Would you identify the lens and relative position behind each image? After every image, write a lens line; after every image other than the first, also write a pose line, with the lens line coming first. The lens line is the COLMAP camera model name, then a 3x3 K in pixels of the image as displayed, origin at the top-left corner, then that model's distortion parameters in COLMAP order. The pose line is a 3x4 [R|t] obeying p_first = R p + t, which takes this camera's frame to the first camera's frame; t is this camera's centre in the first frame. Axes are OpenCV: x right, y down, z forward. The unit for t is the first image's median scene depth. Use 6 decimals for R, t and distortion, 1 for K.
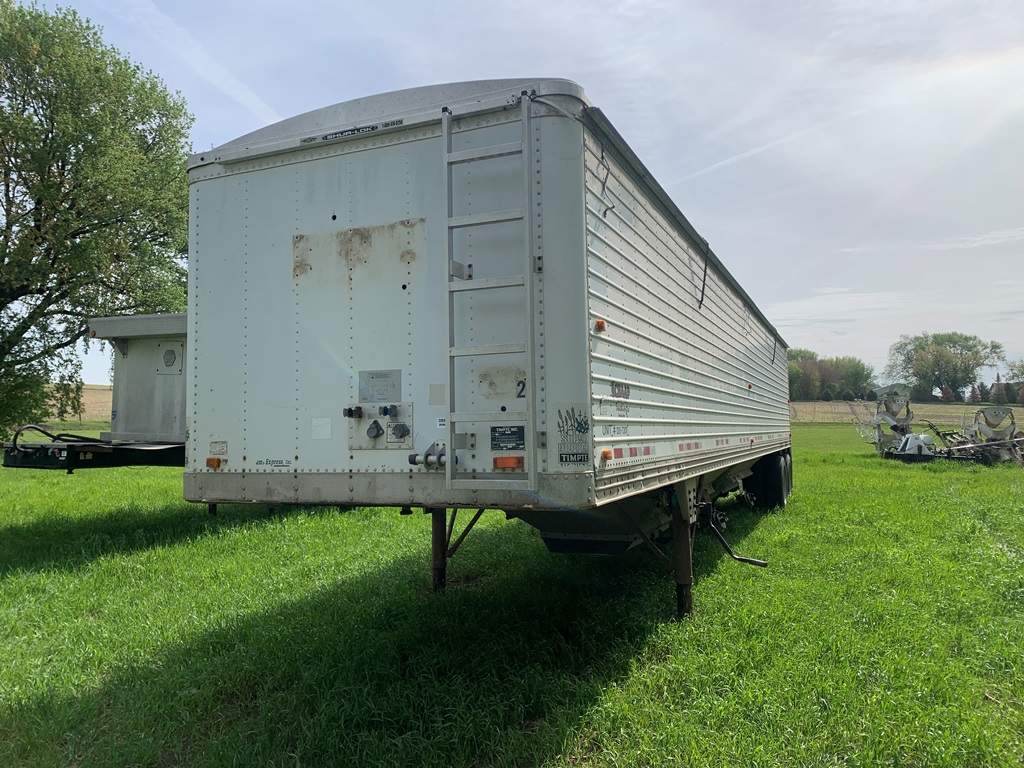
lens RADIAL K [[786.1, 0, 513.3], [0, 786.1, 375.8], [0, 0, 1]] dist [0.029548, -0.032574]
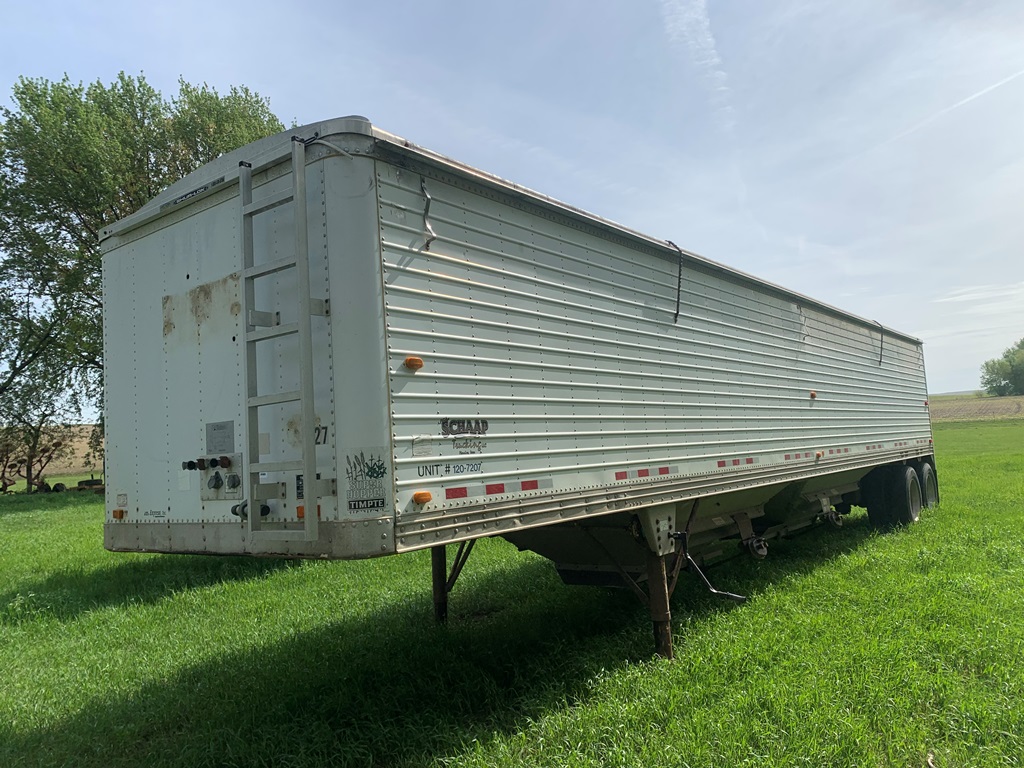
lens RADIAL K [[786.1, 0, 511.9], [0, 786.1, 382.8], [0, 0, 1]] dist [0.029548, -0.032574]
pose [[0.970981, -0.068307, -0.229194, 0.442844], [0.065359, 0.997652, -0.020441, -0.012170], [0.230052, 0.004868, 0.973166, 0.089446]]
